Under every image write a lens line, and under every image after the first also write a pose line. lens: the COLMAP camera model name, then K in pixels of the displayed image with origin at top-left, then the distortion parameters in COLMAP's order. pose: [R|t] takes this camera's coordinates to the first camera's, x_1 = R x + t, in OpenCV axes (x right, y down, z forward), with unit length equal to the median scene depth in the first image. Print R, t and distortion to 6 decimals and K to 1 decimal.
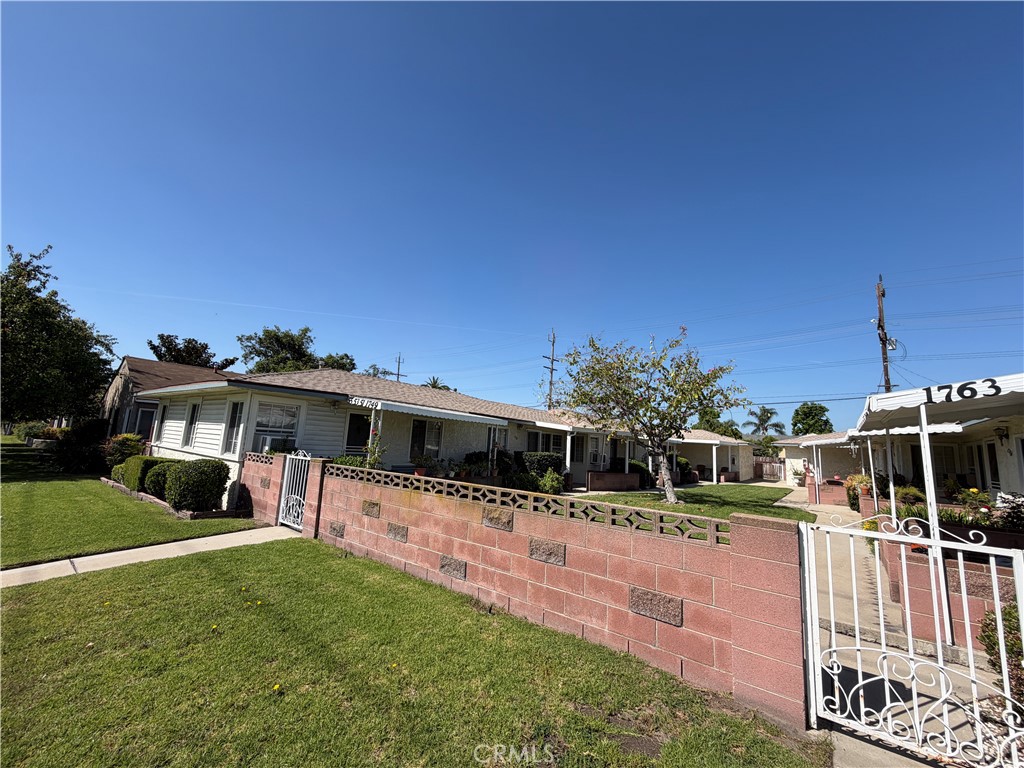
lens RADIAL K [[414.1, 0, 504.0], [0, 414.1, 386.3], [0, 0, 1]] dist [-0.000094, 0.000191]
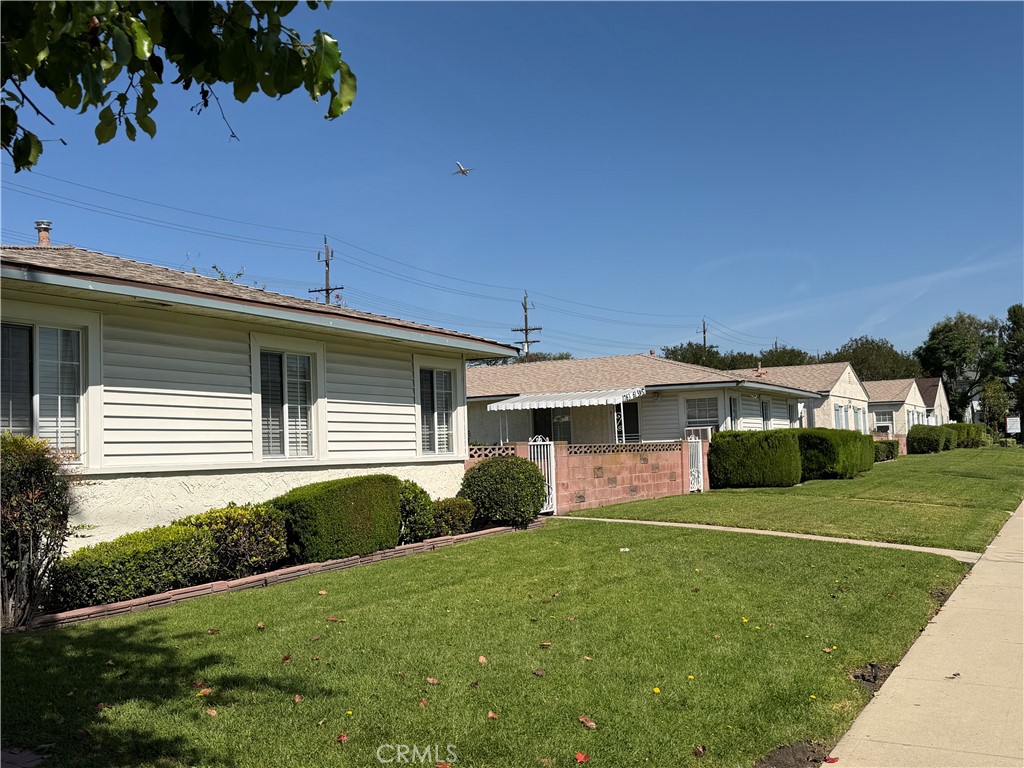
lens RADIAL K [[971.5, 0, 511.9], [0, 971.5, 386.5], [0, 0, 1]] dist [0.075645, 0.000000]
pose [[-0.152650, 0.004027, 0.988272, -2.107711], [-0.135585, 0.990451, -0.024979, 0.083927], [-0.978936, -0.137808, -0.150646, 1.106381]]
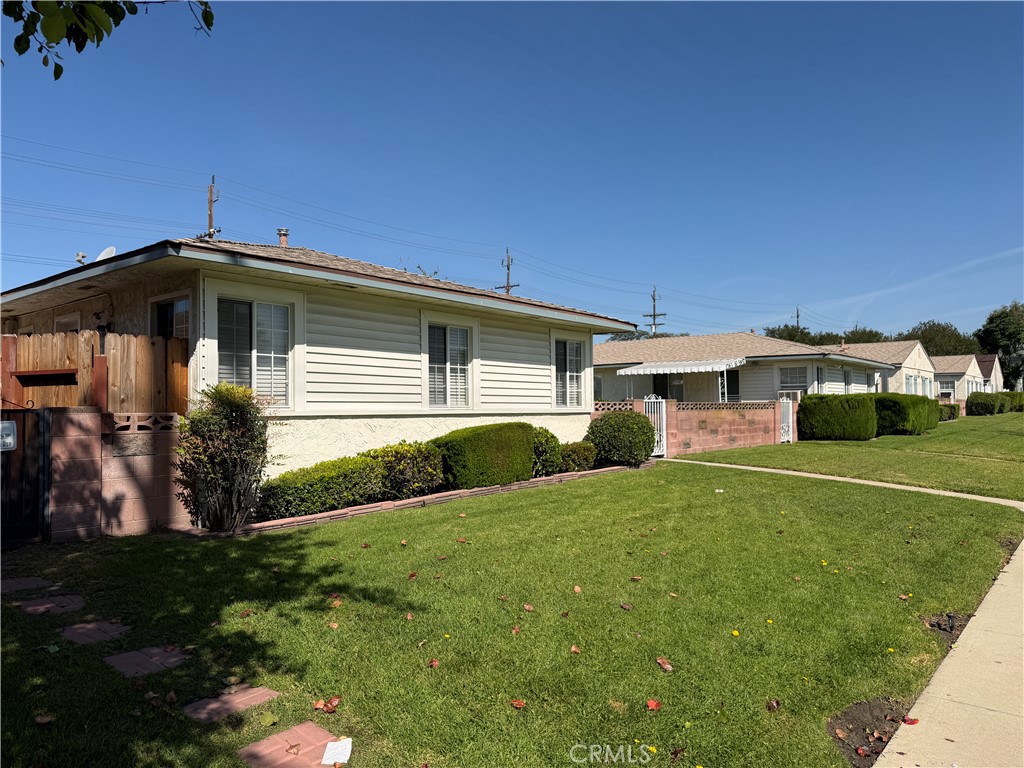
lens RADIAL K [[706.8, 0, 506.7], [0, 706.8, 380.0], [0, 0, 1]] dist [0.041903, -0.040212]
pose [[0.037591, -0.029972, 0.998844, -1.999028], [-0.150822, 0.987930, 0.035321, 0.082029], [-0.987846, -0.151975, 0.032616, 1.063167]]
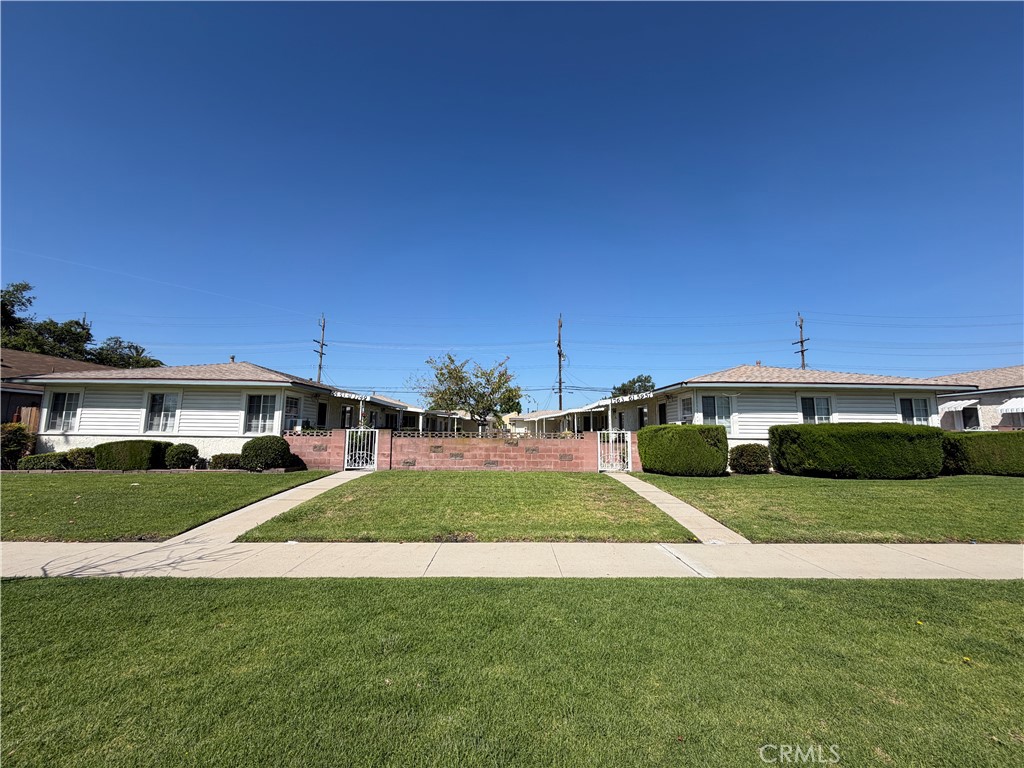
lens RADIAL K [[414.1, 0, 511.6], [0, 414.1, 383.9], [0, 0, 1]] dist [-0.000094, 0.000191]
pose [[0.783585, 0.027801, 0.620662, -0.847684], [-0.052609, 0.998379, 0.021698, -0.071506], [-0.619053, -0.049655, 0.783778, -0.579869]]
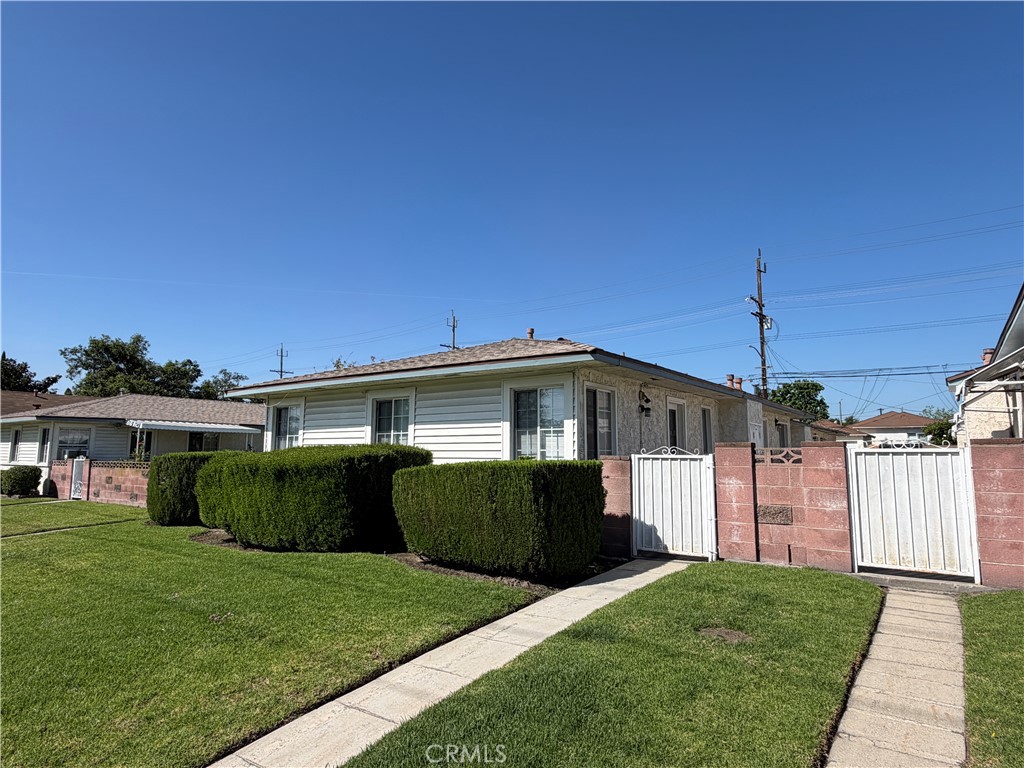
lens RADIAL K [[596.6, 0, 505.6], [0, 596.6, 386.4], [0, 0, 1]] dist [-0.003560, -0.001098]
pose [[0.997678, -0.050985, 0.045148, 0.932622], [0.049717, 0.998349, 0.028784, -0.092519], [-0.046541, -0.026473, 0.998566, -1.230976]]
